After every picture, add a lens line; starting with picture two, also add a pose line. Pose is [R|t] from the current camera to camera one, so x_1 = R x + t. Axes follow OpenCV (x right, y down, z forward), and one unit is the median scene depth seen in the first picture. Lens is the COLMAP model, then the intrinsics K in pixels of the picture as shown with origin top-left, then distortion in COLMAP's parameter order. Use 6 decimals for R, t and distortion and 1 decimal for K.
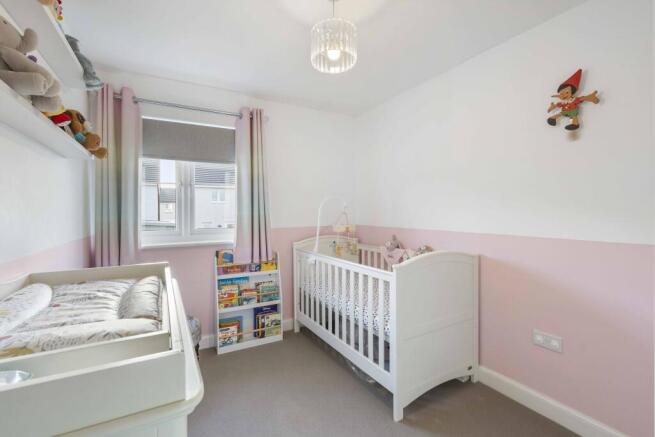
lens RADIAL K [[292.7, 0, 331.3], [0, 292.7, 215.0], [0, 0, 1]] dist [-0.003727, -0.001561]
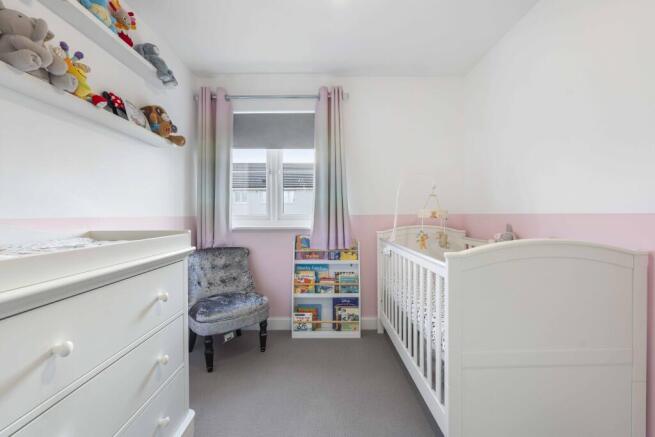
lens RADIAL K [[292.7, 0, 325.9], [0, 292.7, 218.0], [0, 0, 1]] dist [-0.003727, -0.001561]
pose [[0.869591, 0.006257, -0.493734, 0.188696], [-0.004797, 0.999980, 0.004224, 0.055624], [0.493750, -0.001304, 0.869603, 0.168817]]
